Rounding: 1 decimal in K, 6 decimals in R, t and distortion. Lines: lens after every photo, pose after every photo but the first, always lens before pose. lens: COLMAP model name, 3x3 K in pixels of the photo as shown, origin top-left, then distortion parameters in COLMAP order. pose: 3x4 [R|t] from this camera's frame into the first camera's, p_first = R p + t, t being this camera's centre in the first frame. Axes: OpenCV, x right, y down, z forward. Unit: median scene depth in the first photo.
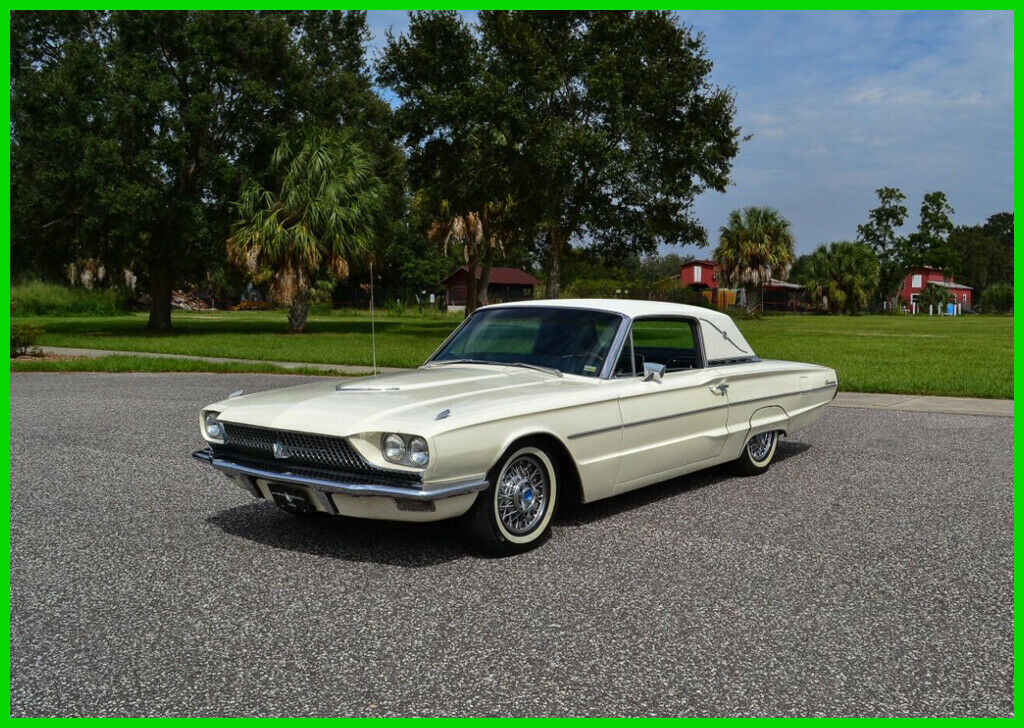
lens RADIAL K [[1063.1, 0, 572.1], [0, 1063.1, 387.5], [0, 0, 1]] dist [-0.092781, -0.024308]
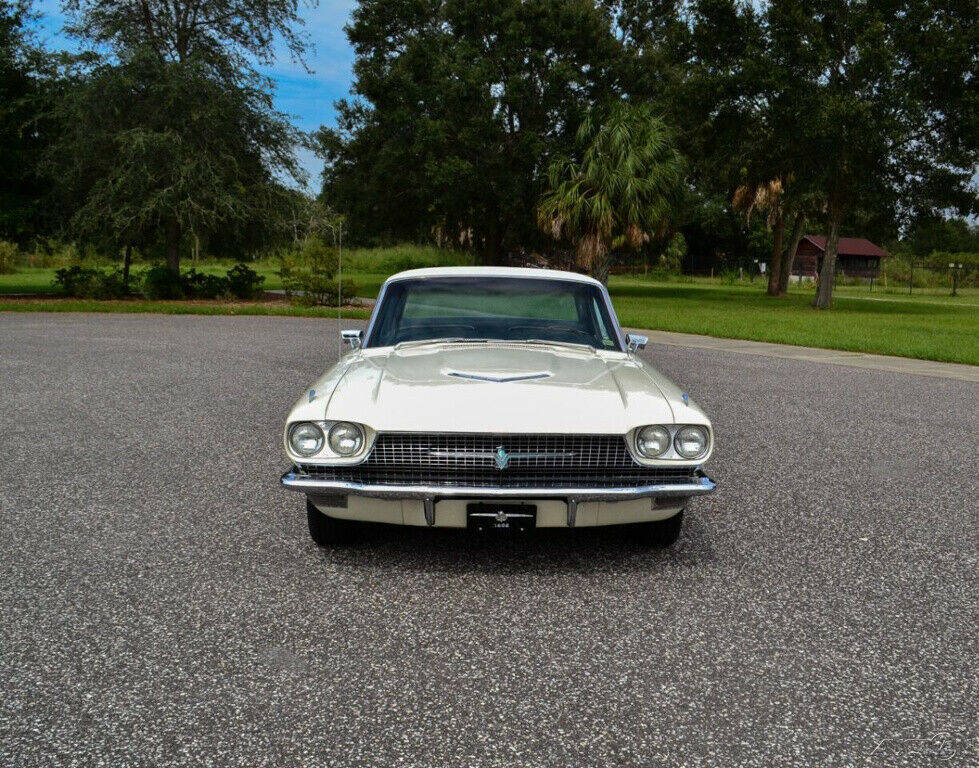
lens RADIAL K [[1085.3, 0, 492.6], [0, 1085.3, 434.0], [0, 0, 1]] dist [-0.085358, -0.027876]
pose [[0.898824, 0.083714, -0.430241, 0.126004], [-0.053560, 0.995213, 0.081749, 0.004232], [0.435024, -0.050435, 0.899005, -0.050201]]
